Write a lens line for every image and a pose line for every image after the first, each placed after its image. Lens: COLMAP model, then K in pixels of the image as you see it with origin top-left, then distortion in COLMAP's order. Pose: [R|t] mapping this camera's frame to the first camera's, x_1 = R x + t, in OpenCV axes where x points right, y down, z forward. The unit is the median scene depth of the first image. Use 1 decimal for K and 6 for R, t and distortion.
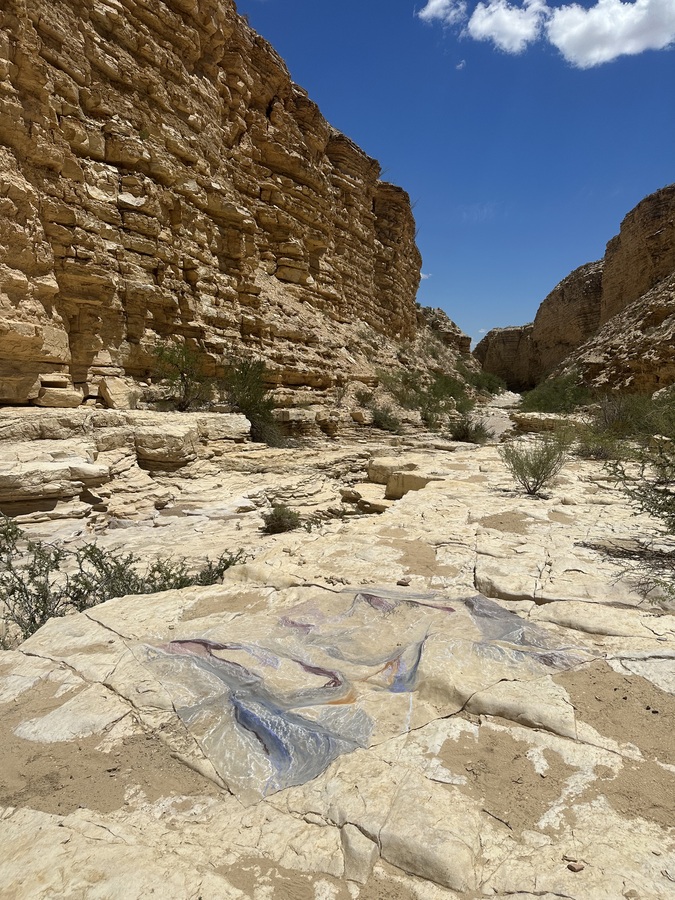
lens RADIAL K [[621.6, 0, 345.4], [0, 621.6, 451.3], [0, 0, 1]] dist [0.125901, -0.275366]
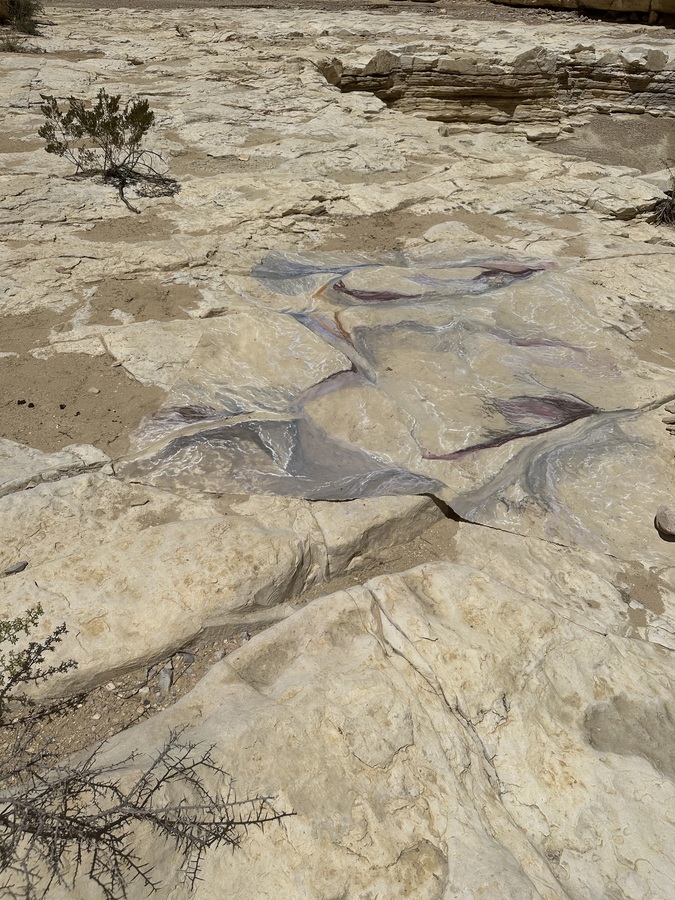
lens RADIAL K [[635.7, 0, 337.5], [0, 635.7, 450.0], [0, 0, 1]] dist [0.013629, -0.019162]
pose [[-0.655703, 0.461200, -0.597786, 0.163512], [-0.098792, 0.732534, 0.673524, -0.024672], [0.748528, 0.500688, -0.434762, 0.368395]]
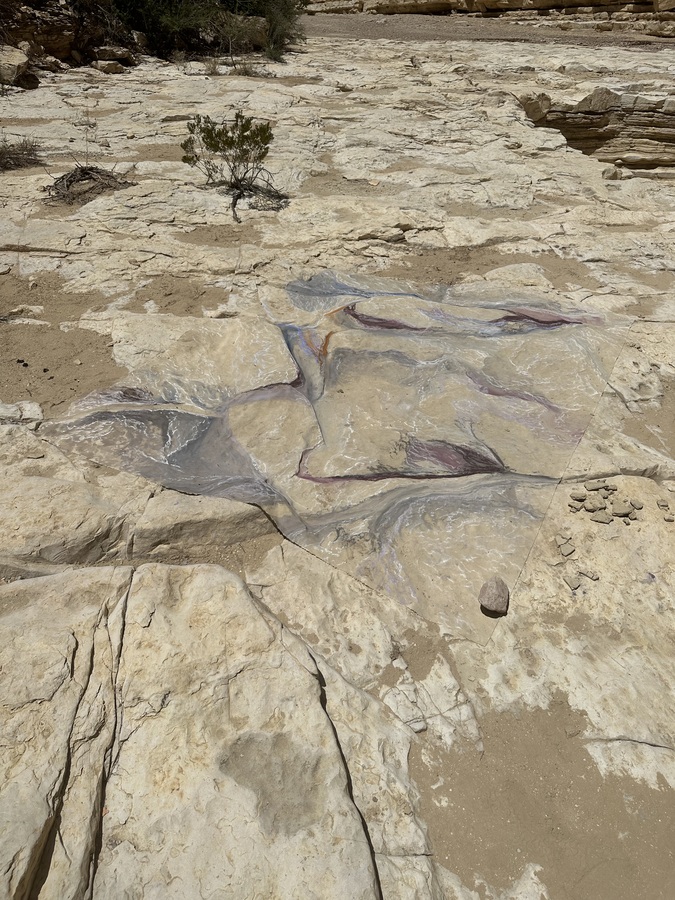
lens RADIAL K [[636.4, 0, 340.5], [0, 636.4, 453.0], [0, 0, 1]] dist [0.031554, -0.041834]
pose [[-0.880092, 0.278920, -0.384241, 0.106502], [-0.059128, 0.738581, 0.671566, -0.032539], [0.471107, 0.613760, -0.633528, 0.421295]]
